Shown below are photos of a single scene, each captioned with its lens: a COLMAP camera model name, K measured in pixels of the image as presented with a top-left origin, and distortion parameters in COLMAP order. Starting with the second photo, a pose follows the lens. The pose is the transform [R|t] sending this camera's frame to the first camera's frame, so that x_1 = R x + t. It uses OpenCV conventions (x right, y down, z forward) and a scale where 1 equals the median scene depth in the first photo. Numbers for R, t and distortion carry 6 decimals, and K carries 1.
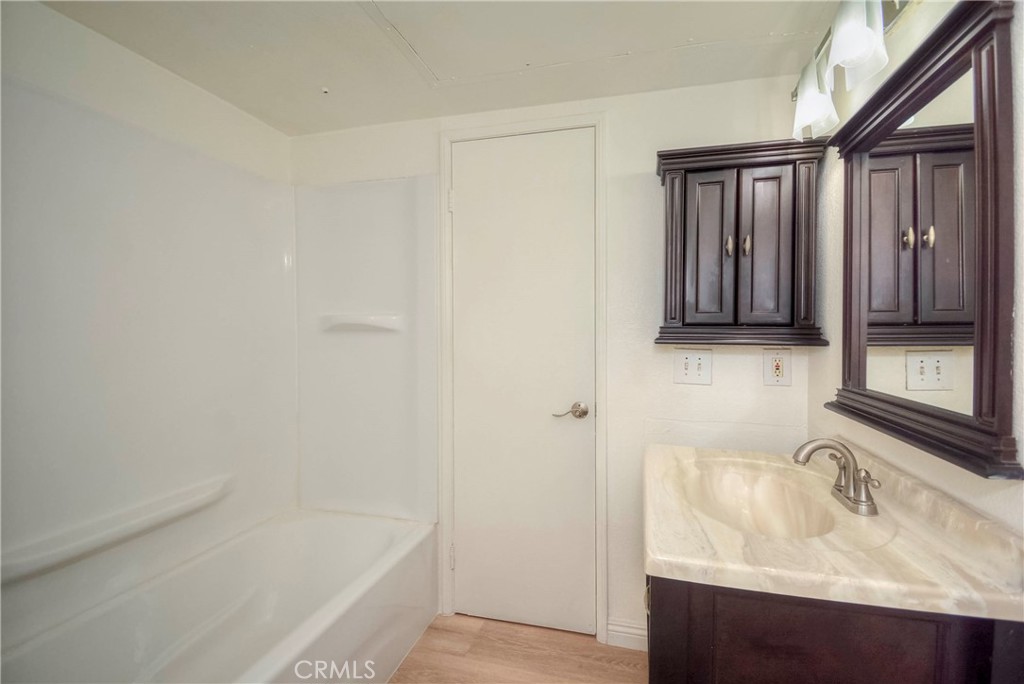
lens RADIAL K [[465.5, 0, 509.4], [0, 465.5, 335.7], [0, 0, 1]] dist [0.019013, -0.012902]
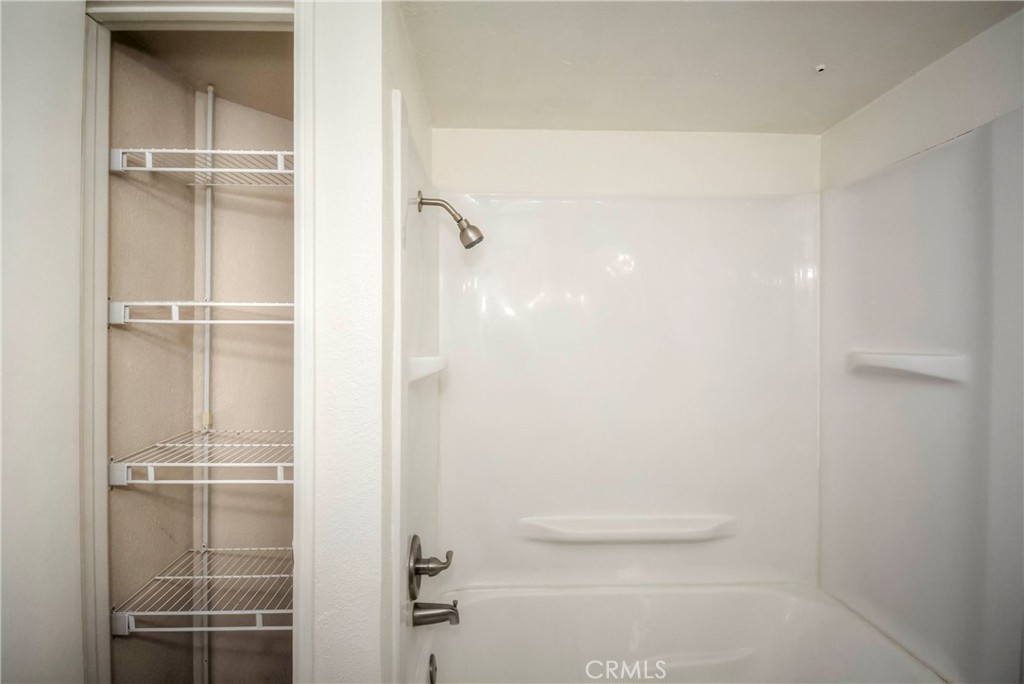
lens RADIAL K [[465.5, 0, 508.4], [0, 465.5, 338.2], [0, 0, 1]] dist [0.019013, -0.012902]
pose [[0.294807, 0.008653, -0.955518, 0.176388], [-0.017630, 0.999838, 0.003615, -0.063224], [0.955394, 0.015780, 0.294912, 0.252735]]
